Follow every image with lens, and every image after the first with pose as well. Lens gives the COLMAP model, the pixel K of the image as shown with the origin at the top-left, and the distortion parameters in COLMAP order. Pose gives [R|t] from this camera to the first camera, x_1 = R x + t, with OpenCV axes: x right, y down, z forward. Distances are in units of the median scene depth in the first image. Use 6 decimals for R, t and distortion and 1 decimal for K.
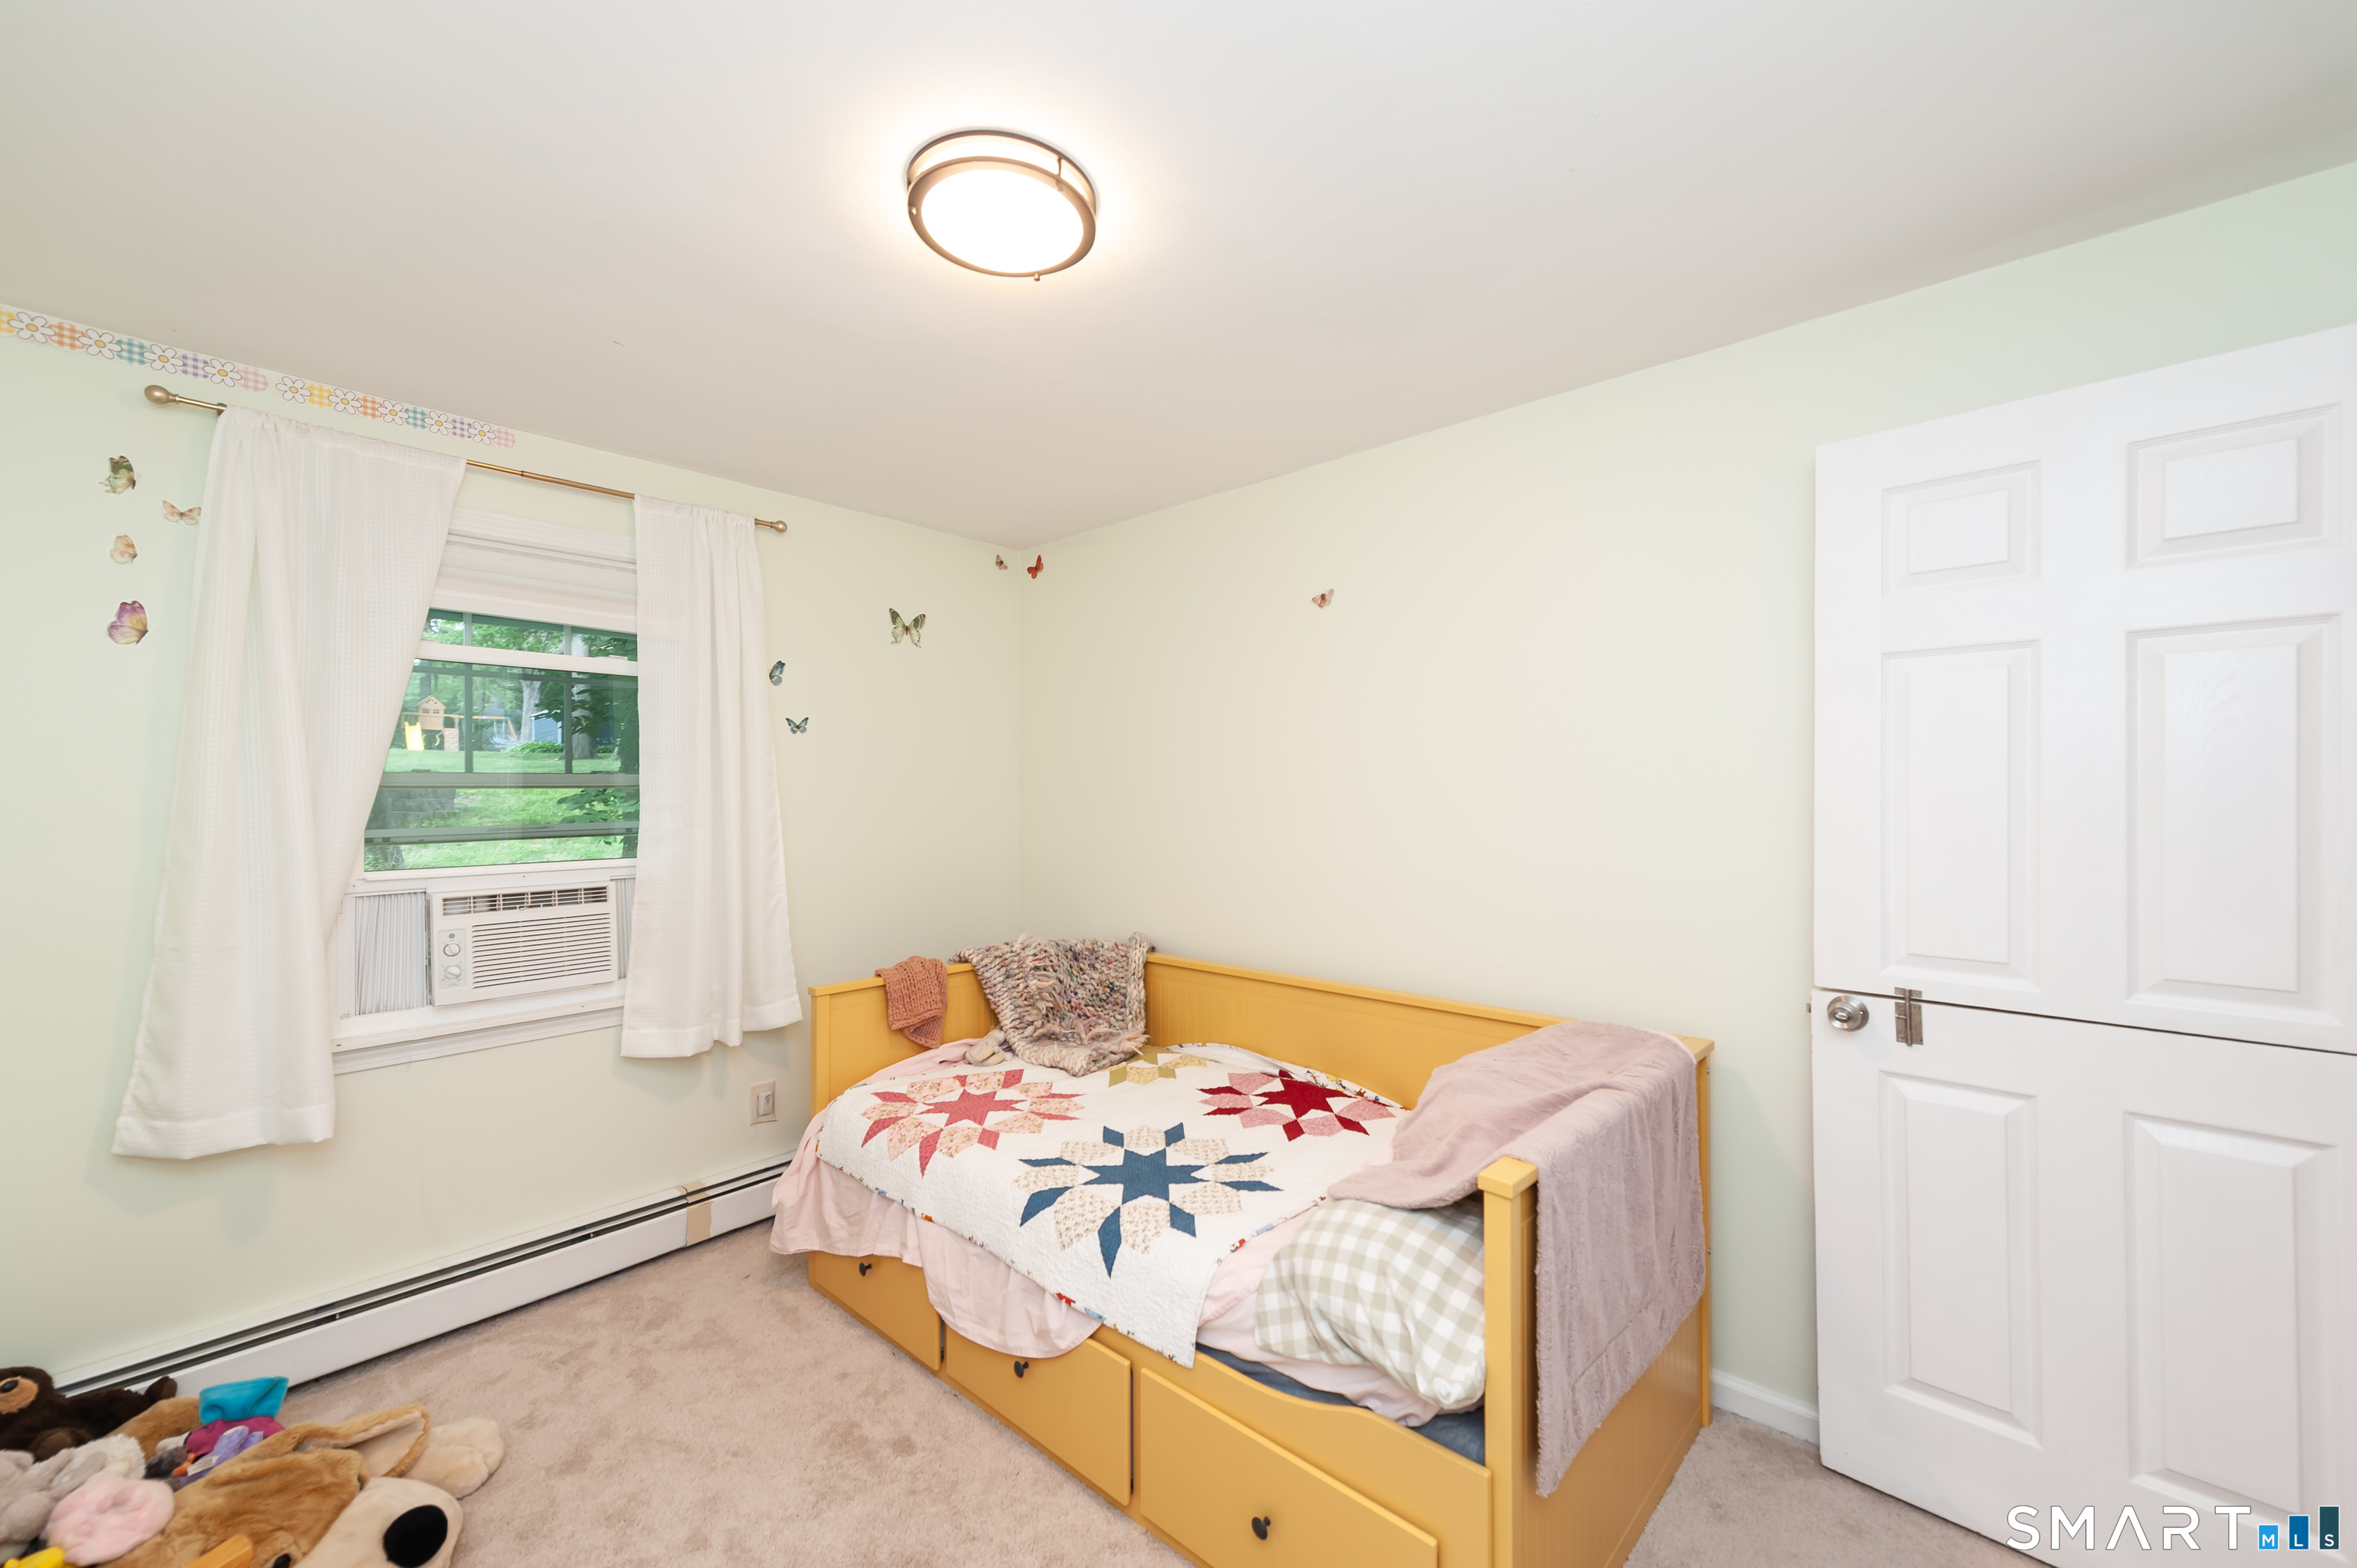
lens RADIAL K [[919.6, 0, 1180.2], [0, 919.6, 823.4], [0, 0, 1]] dist [0.001134, 0.000035]
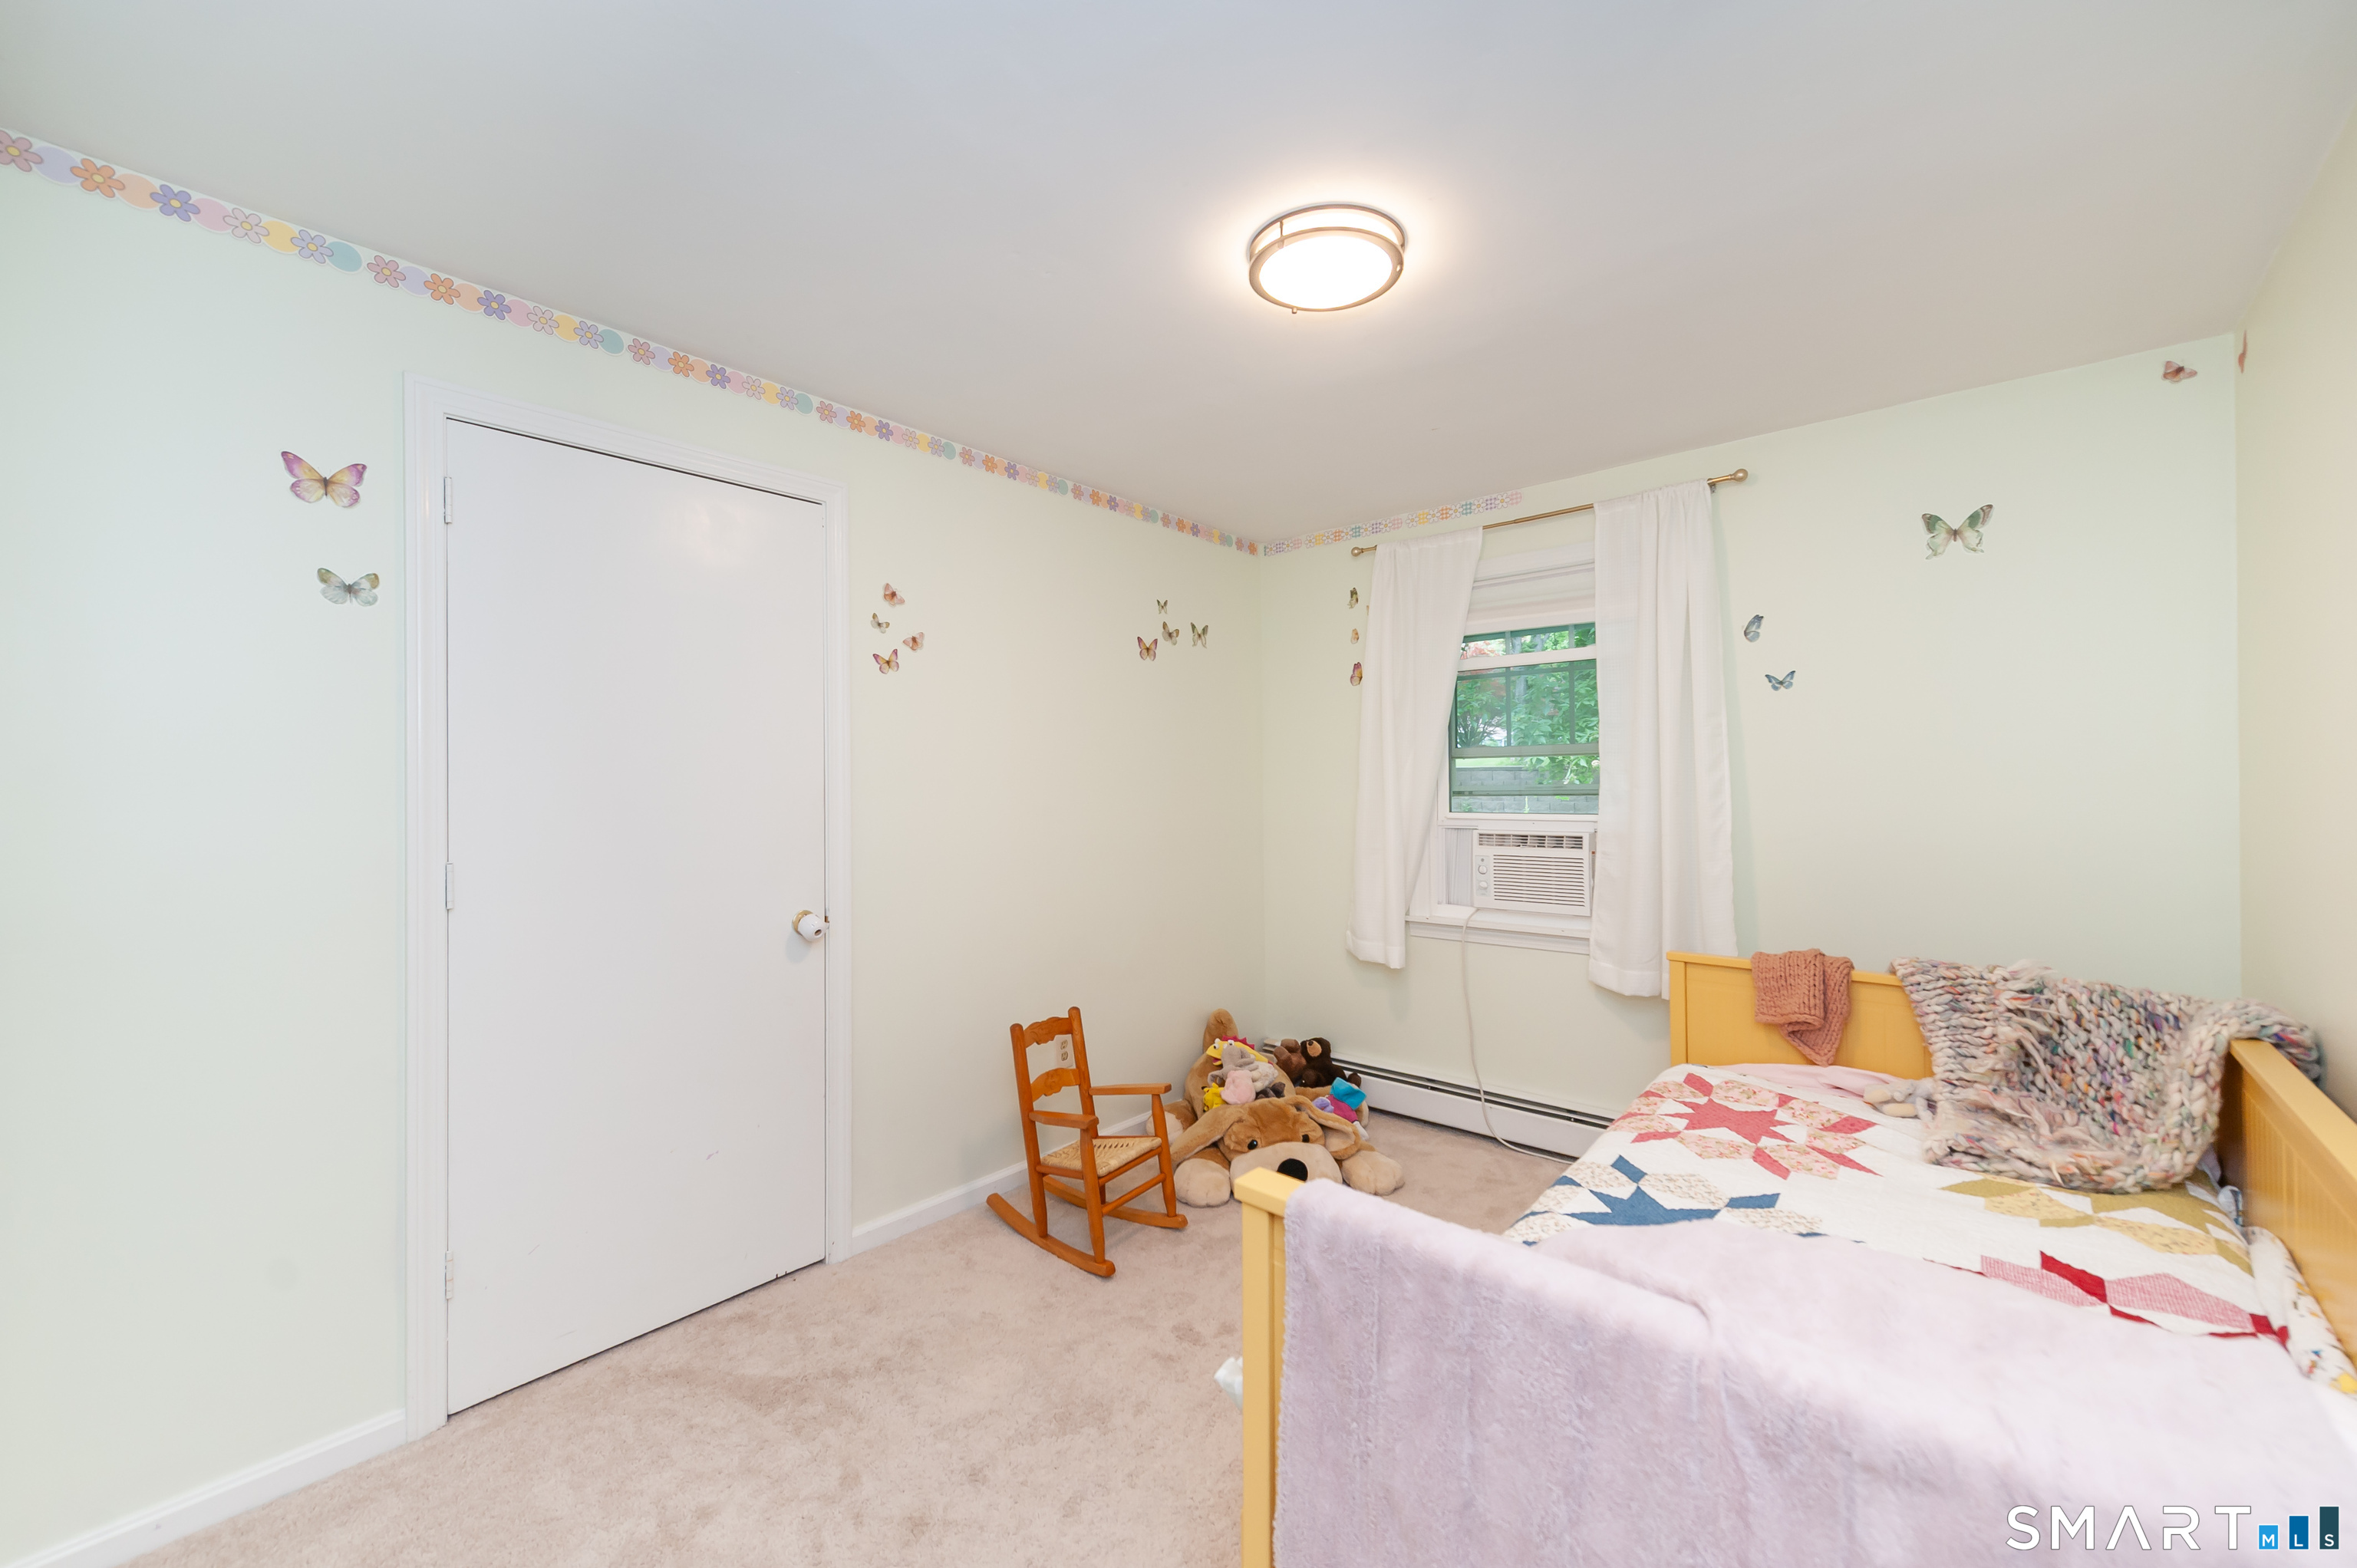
lens RADIAL K [[930.6, 0, 1164.0], [0, 930.6, 813.0], [0, 0, 1]] dist [0.003115, 0.000063]
pose [[0.001991, 0.036721, -0.999324, 0.606623], [-0.025283, 0.999008, 0.036659, 0.007356], [0.999678, 0.025193, 0.002917, 0.456754]]
